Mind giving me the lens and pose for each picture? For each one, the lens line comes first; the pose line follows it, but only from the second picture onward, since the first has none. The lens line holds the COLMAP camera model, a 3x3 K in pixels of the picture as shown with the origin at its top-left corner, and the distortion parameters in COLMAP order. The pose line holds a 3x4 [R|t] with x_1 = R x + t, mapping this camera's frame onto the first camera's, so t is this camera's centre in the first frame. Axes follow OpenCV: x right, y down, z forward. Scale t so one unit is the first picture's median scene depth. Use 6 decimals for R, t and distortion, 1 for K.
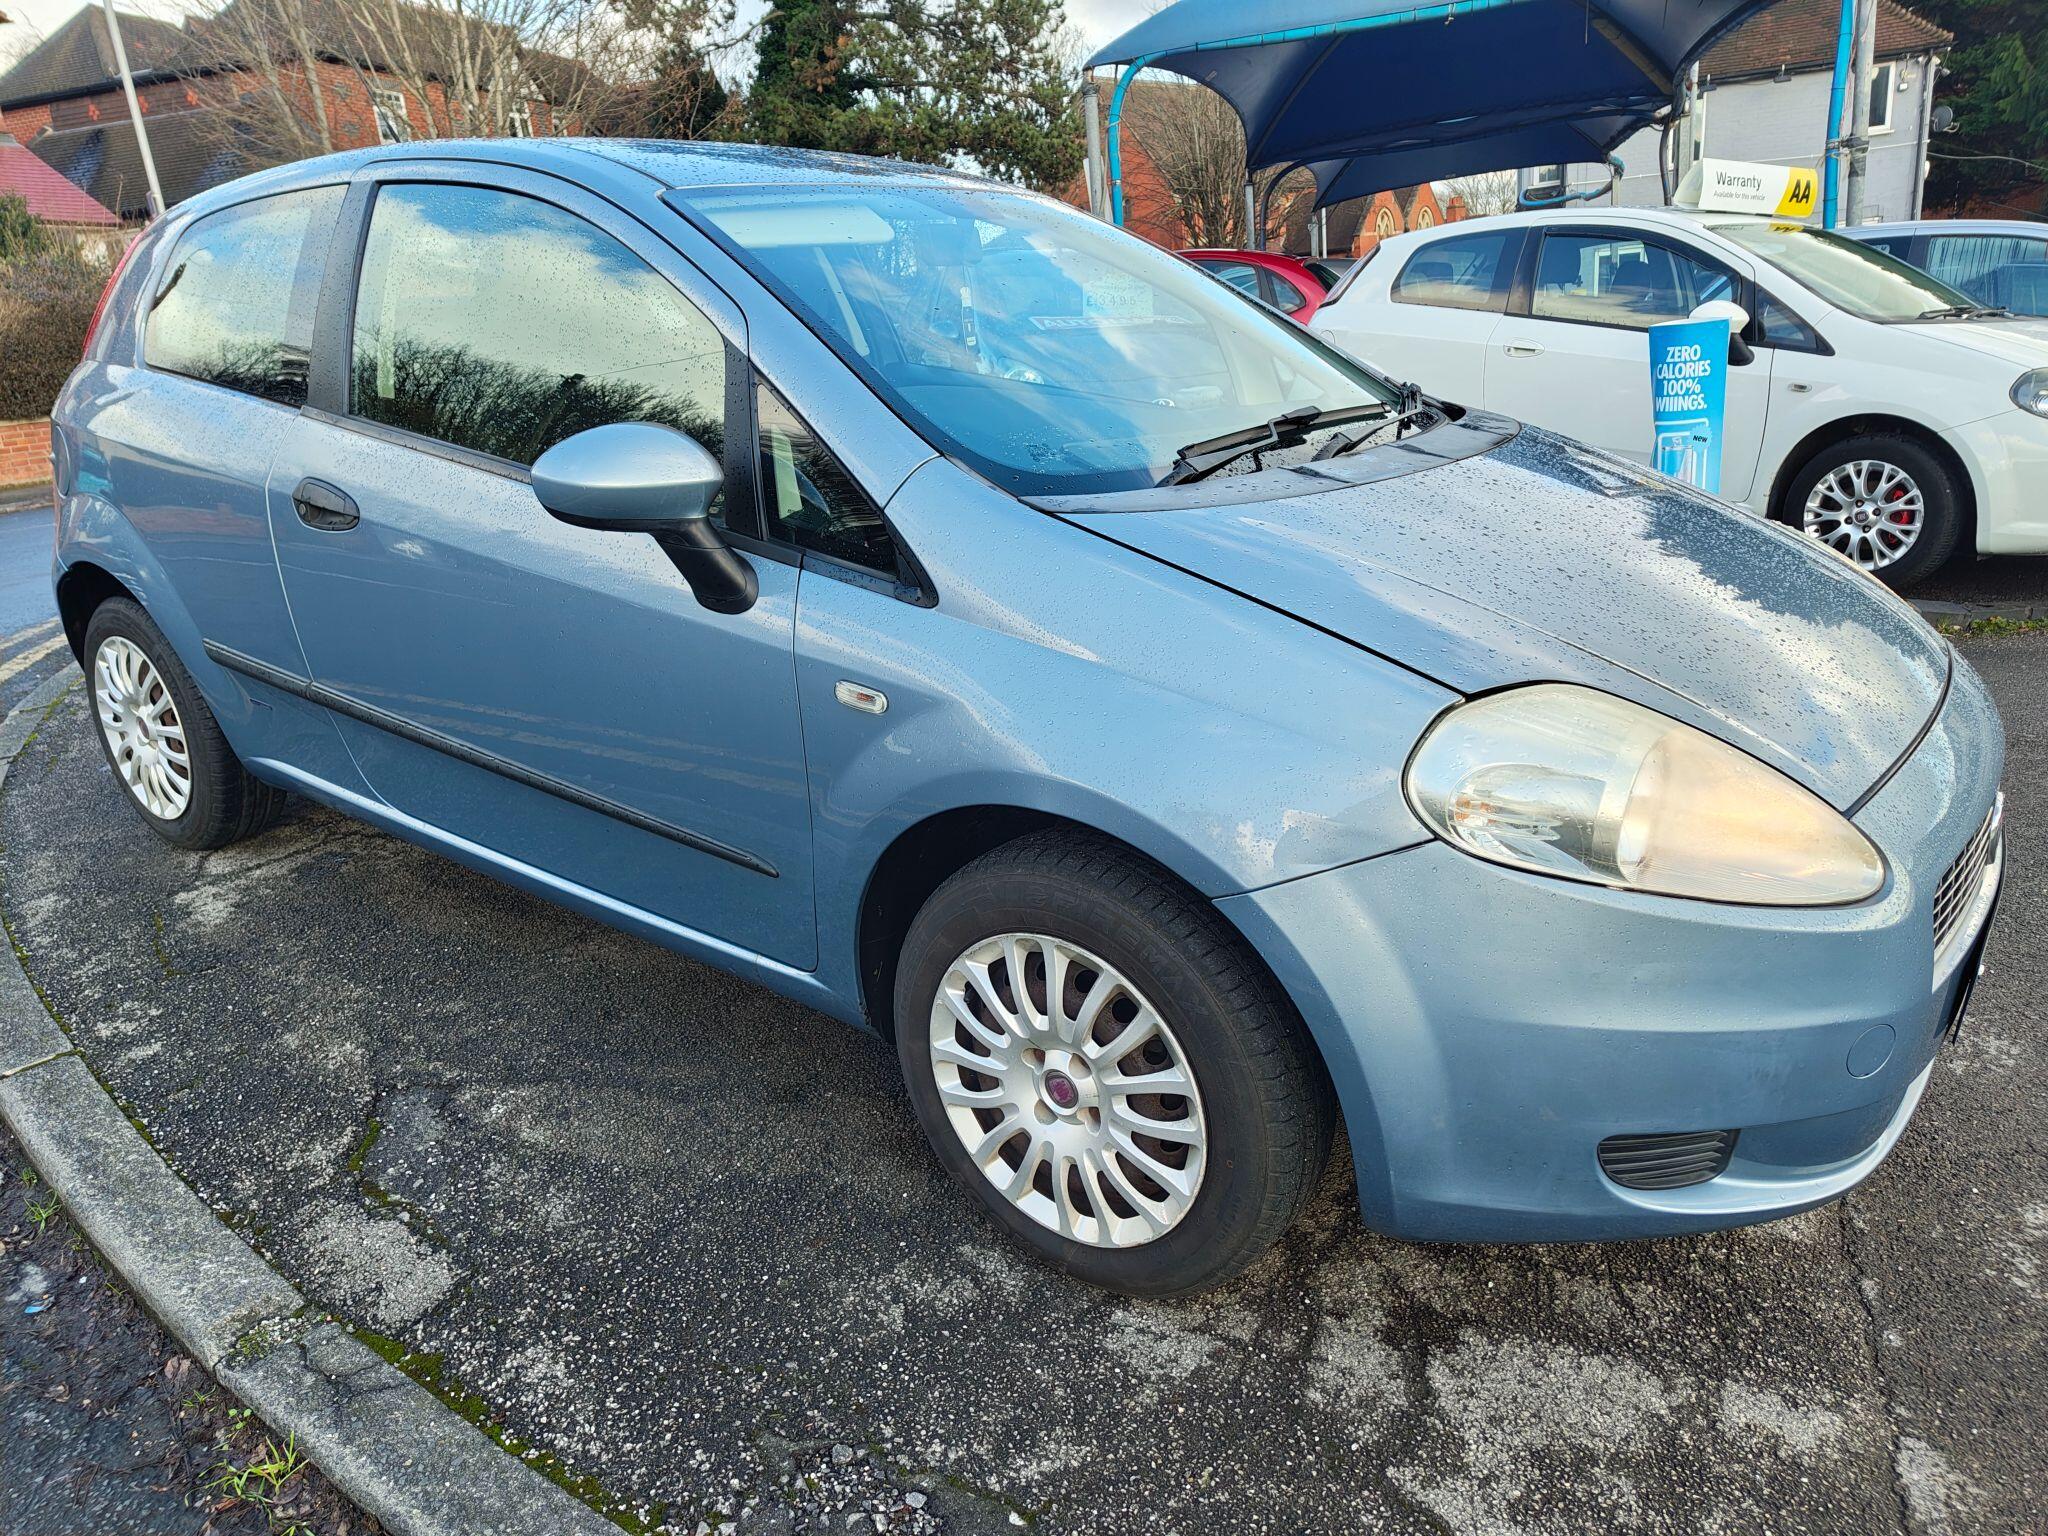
lens RADIAL K [[1384.9, 0, 1019.5], [0, 1384.9, 843.2], [0, 0, 1]] dist [0.017119, -0.003213]
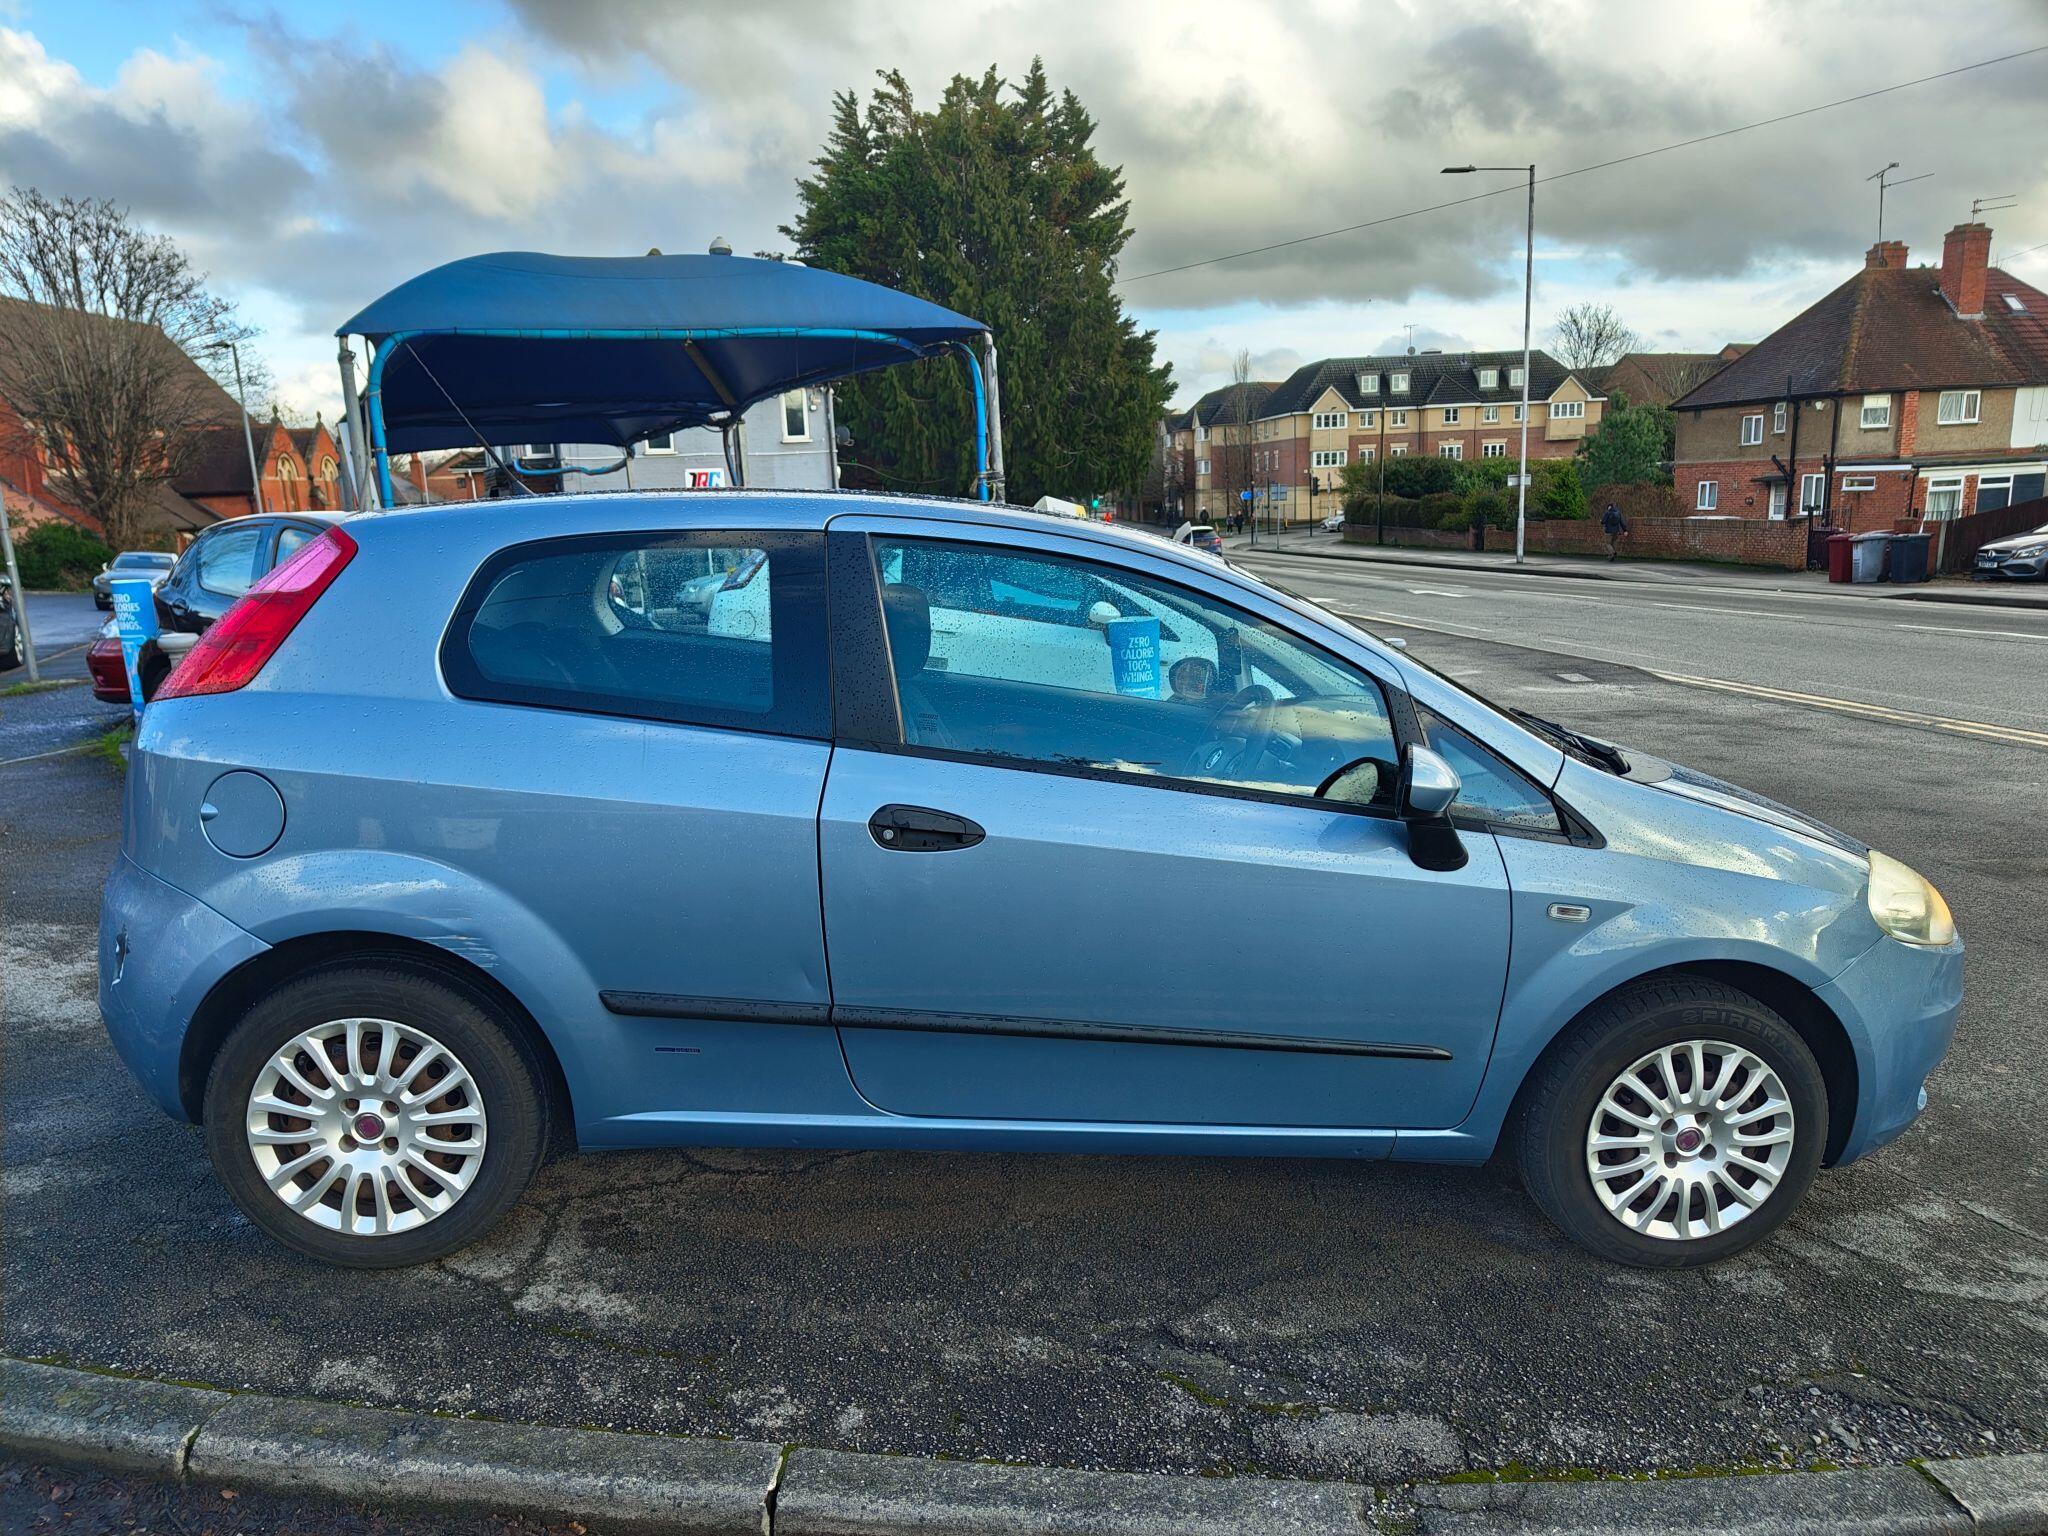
lens RADIAL K [[1401.4, 0, 1015.5], [0, 1401.4, 838.3], [0, 0, 1]] dist [0.015404, -0.002977]
pose [[0.751139, -0.097264, 0.652939, -1.327106], [0.205885, 0.974268, -0.091718, -0.142520], [-0.627217, 0.203324, 0.751837, 0.168223]]
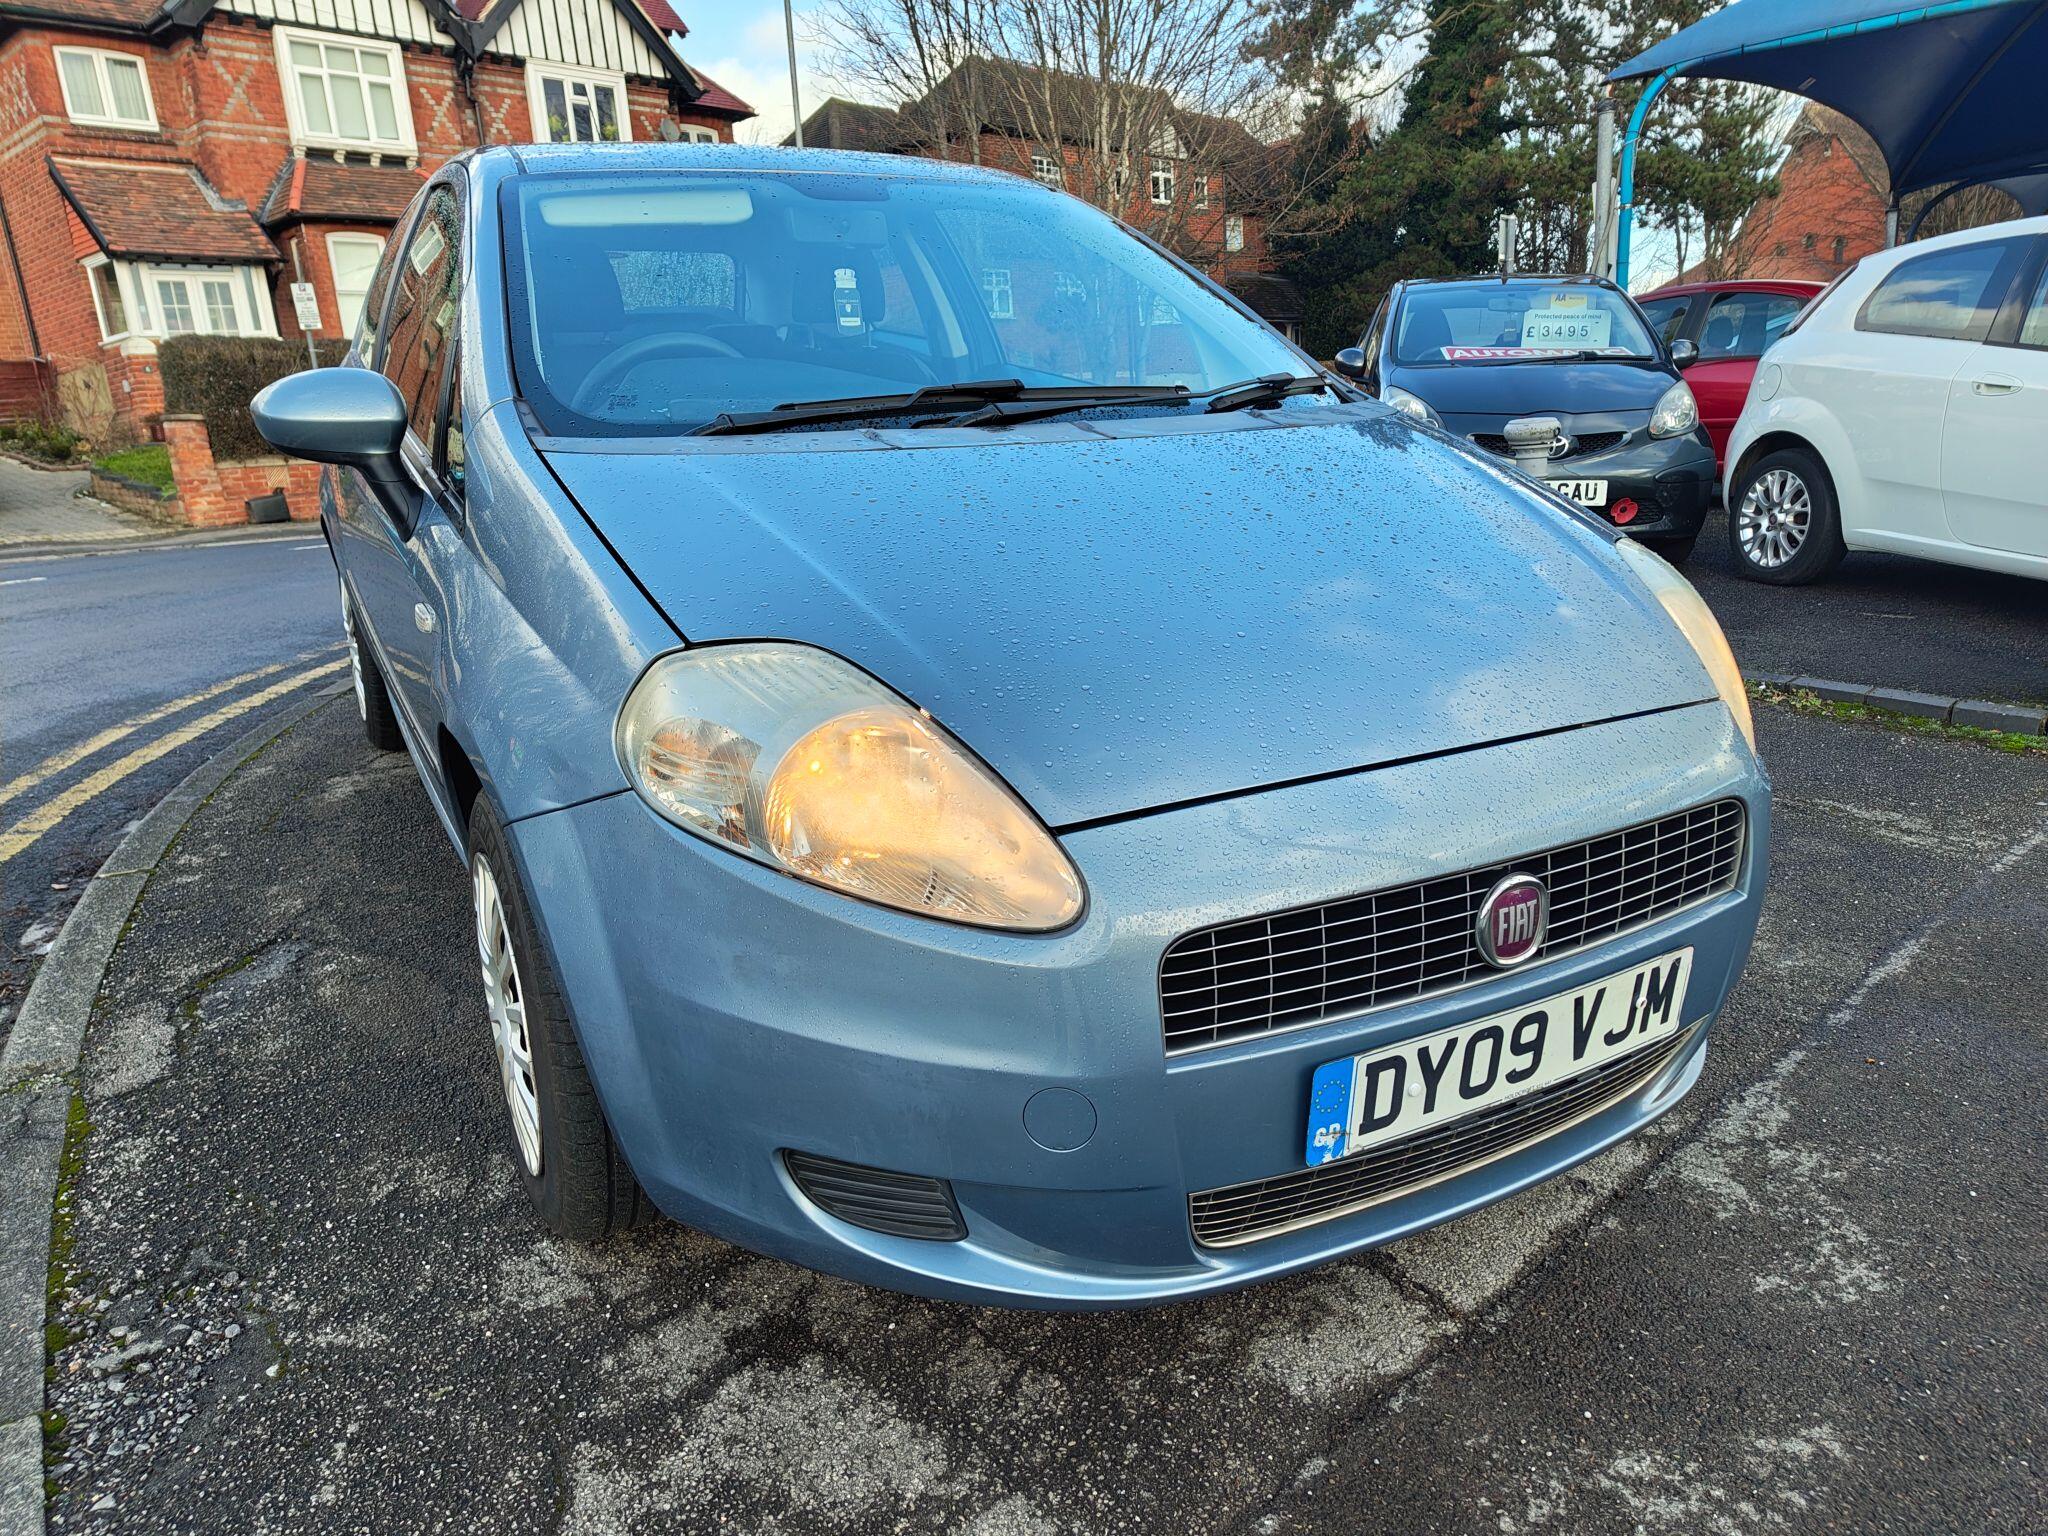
lens RADIAL K [[1388.0, 0, 1010.8], [0, 1388.0, 862.6], [0, 0, 1]] dist [0.016652, -0.003033]
pose [[0.903577, 0.156755, -0.398718, 0.646367], [-0.165345, 0.986150, 0.012998, -0.005749], [0.395234, 0.054181, 0.916981, 0.159081]]
